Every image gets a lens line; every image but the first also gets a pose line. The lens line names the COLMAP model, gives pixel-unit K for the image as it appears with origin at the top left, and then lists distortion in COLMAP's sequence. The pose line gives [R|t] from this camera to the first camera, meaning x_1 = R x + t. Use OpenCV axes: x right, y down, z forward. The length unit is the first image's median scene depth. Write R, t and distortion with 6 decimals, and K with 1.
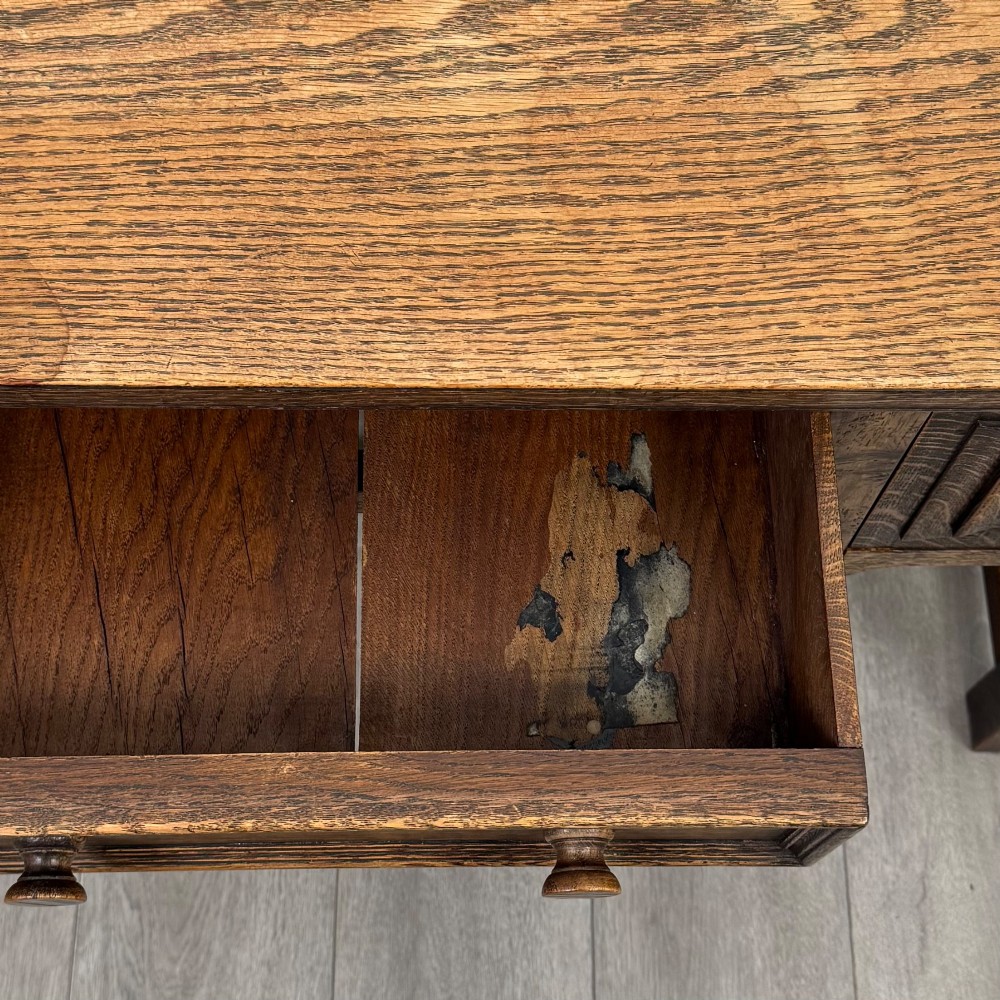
lens RADIAL K [[2156.0, 0, 500.0], [0, 2156.0, 500.0], [0, 0, 1]] dist [0.079643, 0.287852]
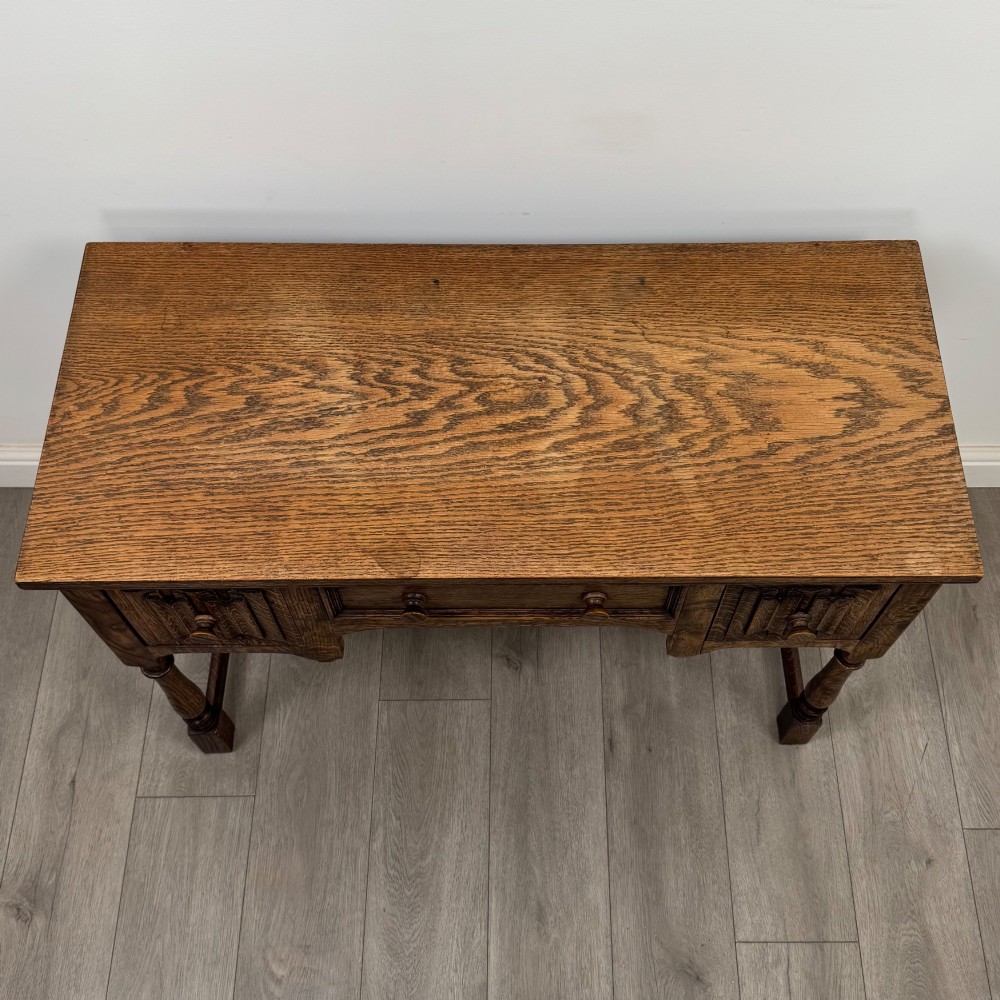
lens RADIAL K [[1341.8, 0, 532.2], [0, 1341.8, 482.5], [0, 0, 1]] dist [0.213371, -0.618322]
pose [[0.999905, -0.011559, -0.007503, -0.034532], [0.010538, 0.992201, -0.124199, 0.042023], [0.008880, 0.124108, 0.992229, -0.751205]]
